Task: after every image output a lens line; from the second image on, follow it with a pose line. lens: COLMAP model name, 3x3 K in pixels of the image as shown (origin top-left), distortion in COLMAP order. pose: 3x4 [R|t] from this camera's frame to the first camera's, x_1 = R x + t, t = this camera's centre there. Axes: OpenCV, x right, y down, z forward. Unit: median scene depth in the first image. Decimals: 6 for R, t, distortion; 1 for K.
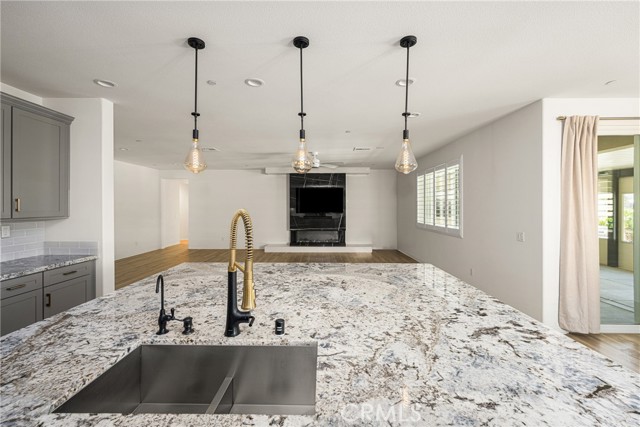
lens RADIAL K [[276.6, 0, 324.1], [0, 276.6, 213.8], [0, 0, 1]] dist [0.008247, 0.000105]
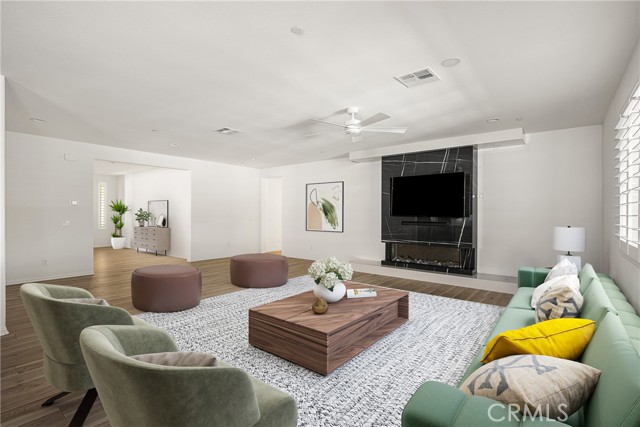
lens RADIAL K [[309.3, 0, 314.3], [0, 309.3, 216.6], [0, 0, 1]] dist [-0.001241, -0.000043]
pose [[0.783142, 0.010712, -0.621751, 0.216980], [-0.019760, 0.999775, -0.007664, 0.007932], [0.621529, 0.018288, 0.783178, 0.314792]]
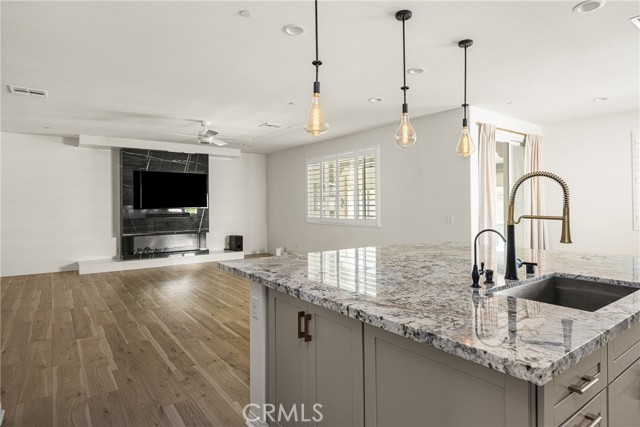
lens RADIAL K [[369.6, 0, 317.5], [0, 369.6, 207.4], [0, 0, 1]] dist [0.016857, 0.000154]
pose [[0.805306, -0.006388, 0.592824, -0.273487], [0.022178, 0.999567, -0.019356, 0.020494], [-0.592444, 0.028735, 0.805099, 0.031788]]
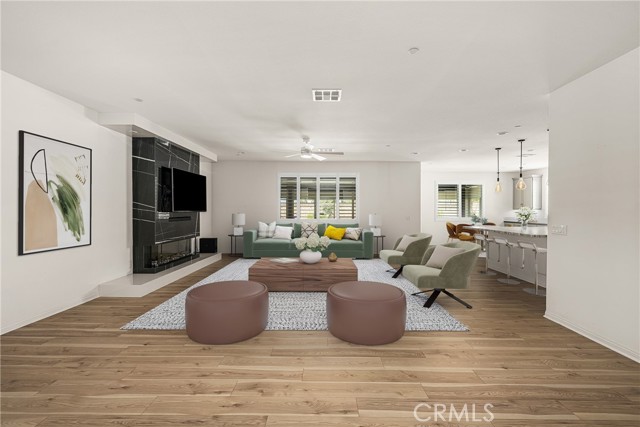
lens RADIAL K [[295.9, 0, 318.9], [0, 295.9, 217.2], [0, 0, 1]] dist [0.030620, 0.000589]
pose [[0.018849, -0.028821, 0.999407, -0.694943], [0.010248, 0.999538, 0.028631, -0.006488], [-0.999770, 0.009702, 0.019136, 0.689305]]
